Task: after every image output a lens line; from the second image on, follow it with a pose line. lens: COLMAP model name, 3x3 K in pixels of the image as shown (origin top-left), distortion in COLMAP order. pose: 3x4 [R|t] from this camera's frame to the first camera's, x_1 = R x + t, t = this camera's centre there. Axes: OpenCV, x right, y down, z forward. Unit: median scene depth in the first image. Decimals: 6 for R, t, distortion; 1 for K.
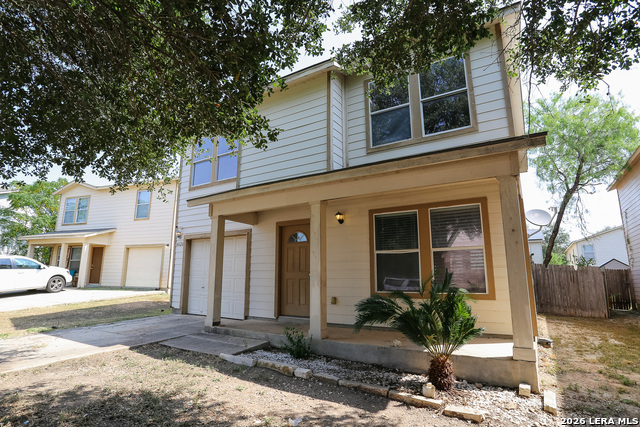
lens RADIAL K [[319.4, 0, 320.0], [0, 319.4, 213.5], [0, 0, 1]] dist [-0.001508, 0.000386]
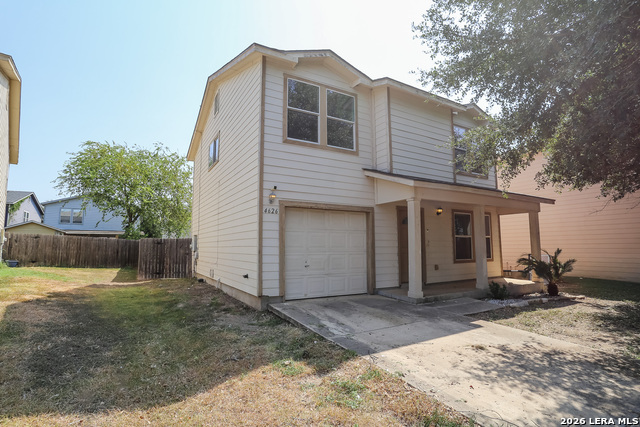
lens RADIAL K [[319.4, 0, 320.0], [0, 319.4, 213.5], [0, 0, 1]] dist [-0.001508, 0.000386]
pose [[0.470943, 0.116822, 0.874394, -1.367217], [-0.143425, 0.988144, -0.054771, 0.168794], [-0.870426, -0.099616, 0.482115, 0.712355]]
